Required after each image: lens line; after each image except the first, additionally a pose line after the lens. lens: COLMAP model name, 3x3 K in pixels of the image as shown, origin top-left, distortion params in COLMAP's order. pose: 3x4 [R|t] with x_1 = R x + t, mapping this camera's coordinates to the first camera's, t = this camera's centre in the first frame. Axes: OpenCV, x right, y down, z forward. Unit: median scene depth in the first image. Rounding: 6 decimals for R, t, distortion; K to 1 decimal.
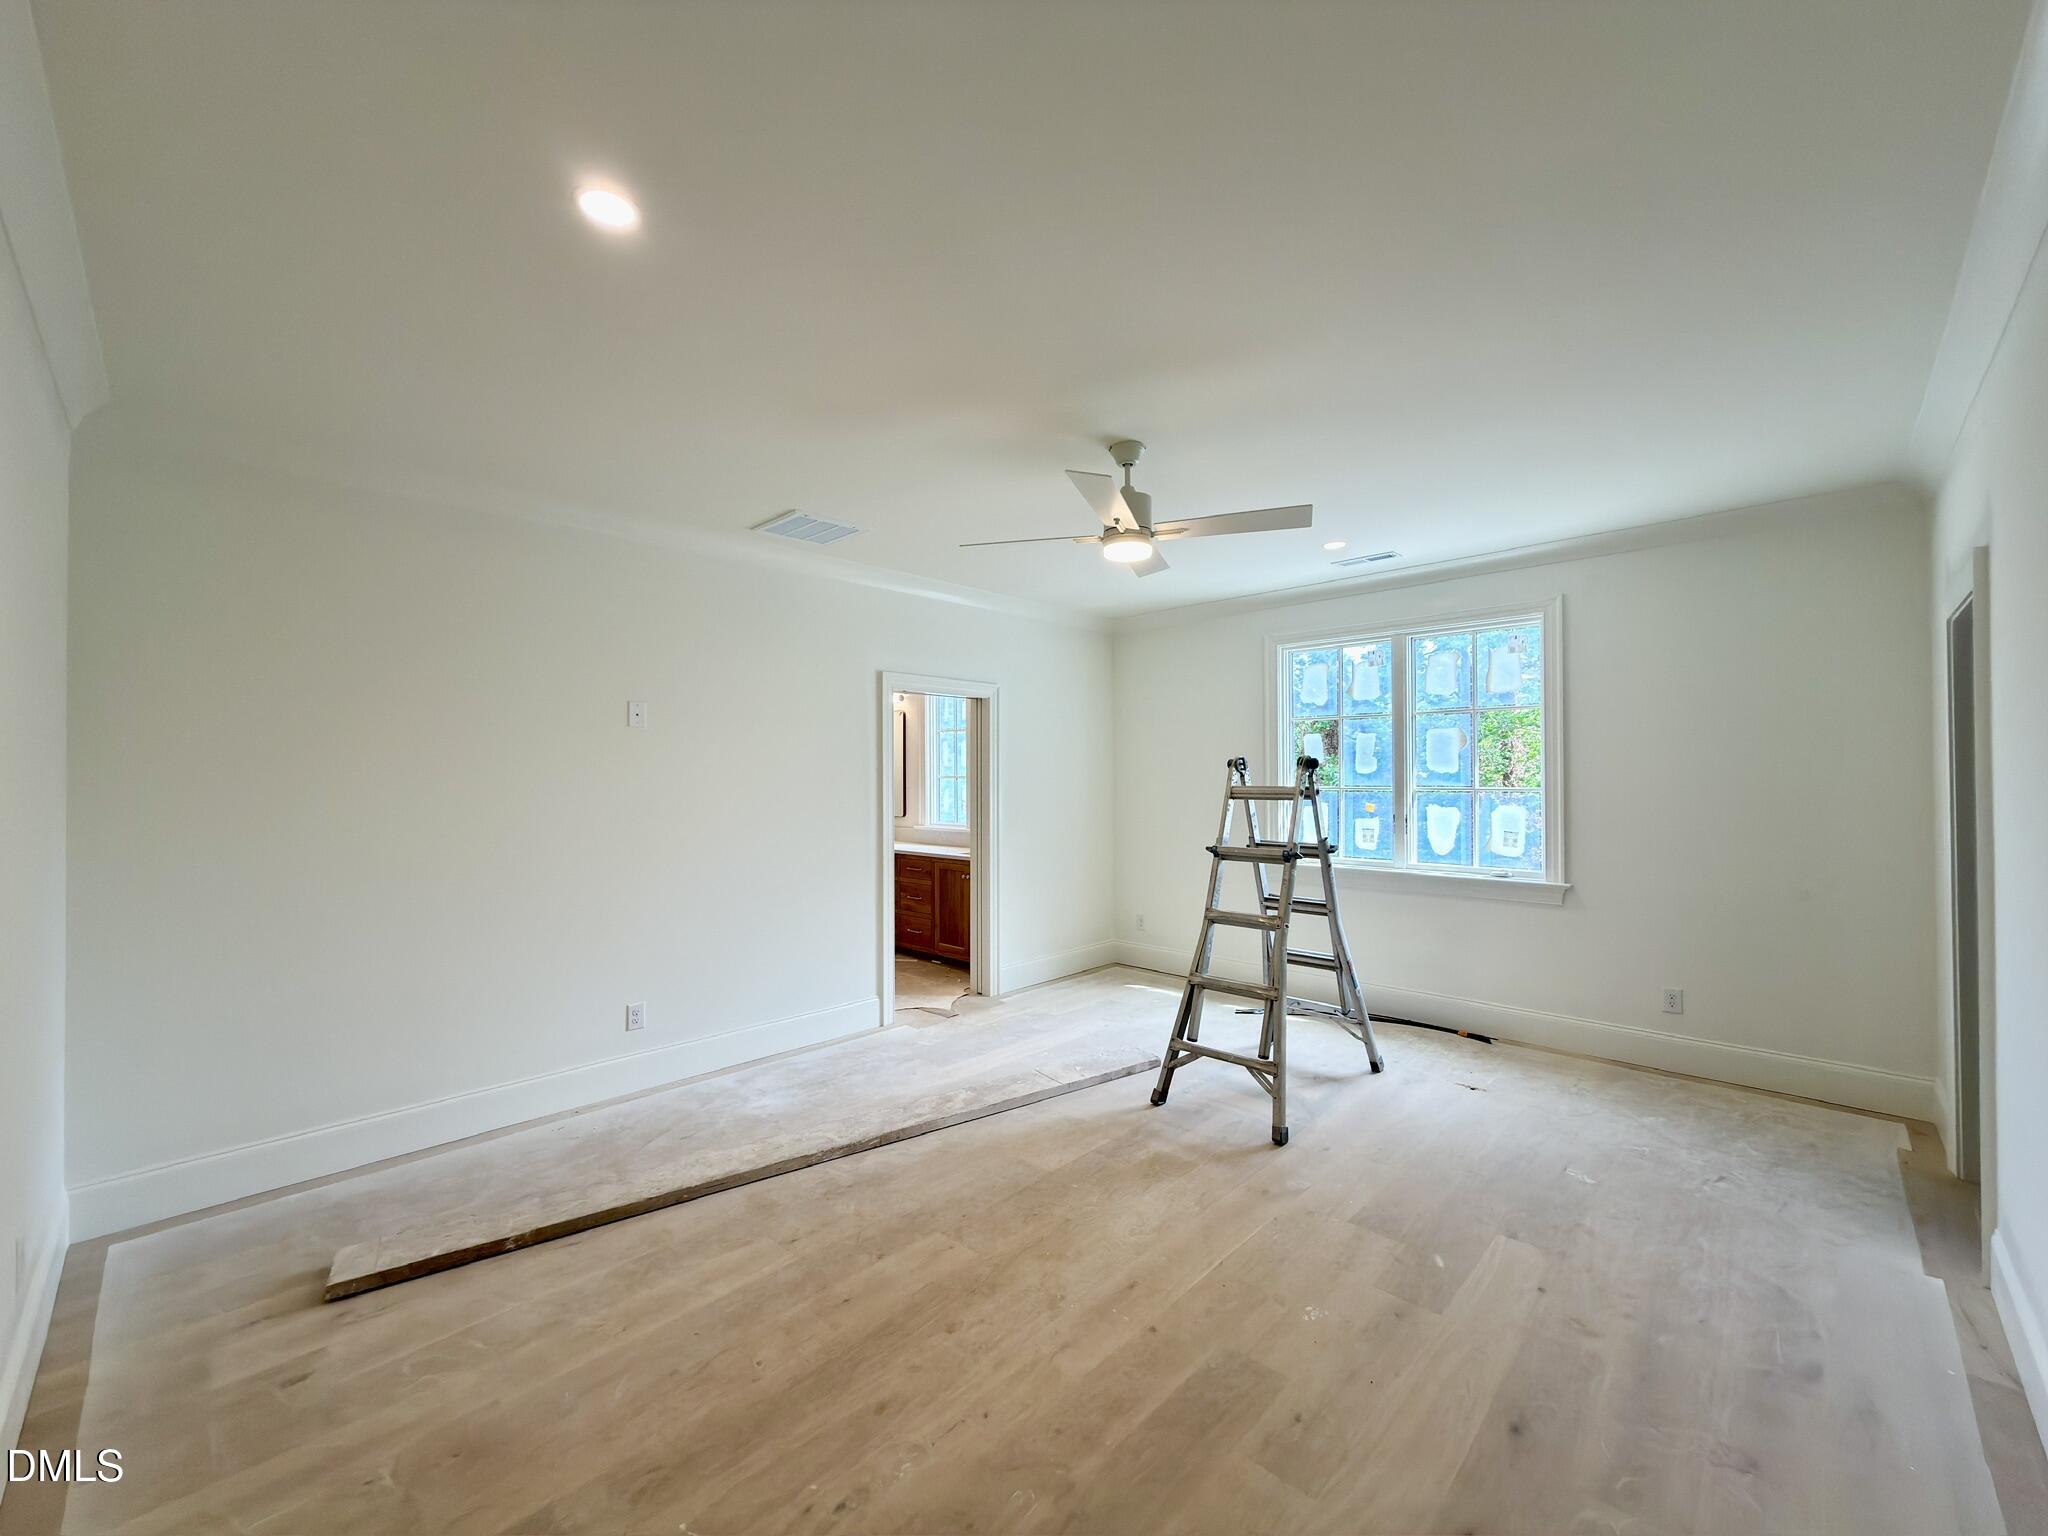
lens RADIAL K [[831.0, 0, 1024.2], [0, 831.0, 773.6], [0, 0, 1]] dist [-0.000884, 0.000052]
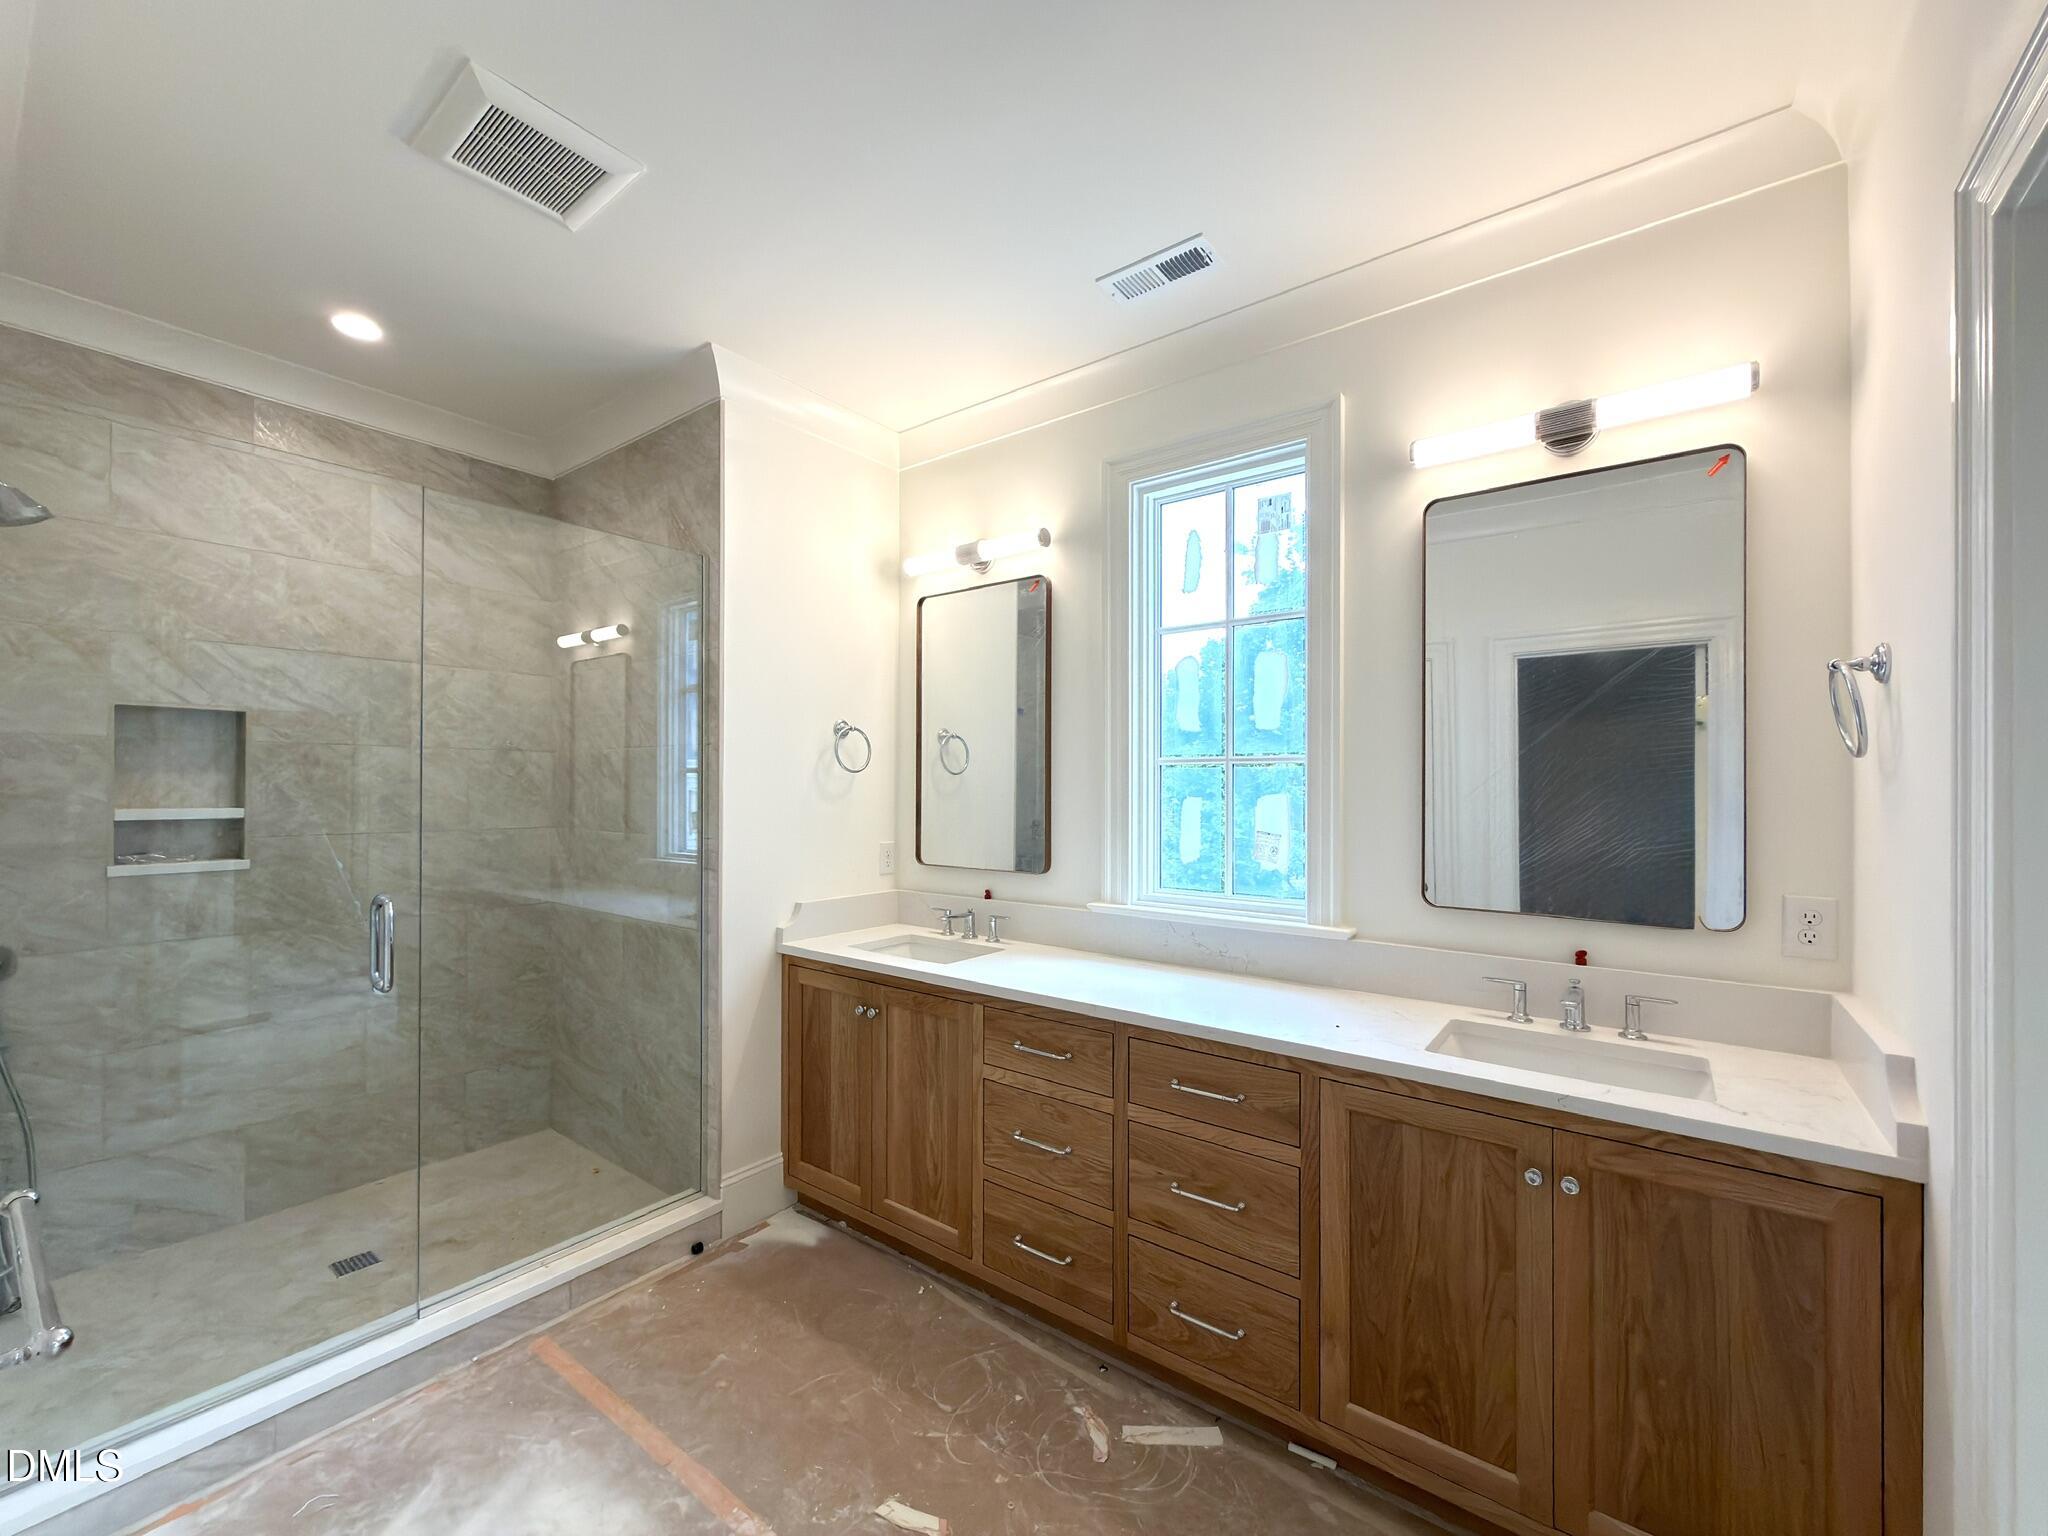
lens RADIAL K [[831.0, 0, 1024.2], [0, 831.0, 773.6], [0, 0, 1]] dist [-0.000884, 0.000052]
pose [[0.992584, 0.007518, 0.121325, -0.231437], [-0.007063, 0.999966, -0.004181, 0.012083], [-0.121352, 0.003293, 0.992604, 0.751766]]
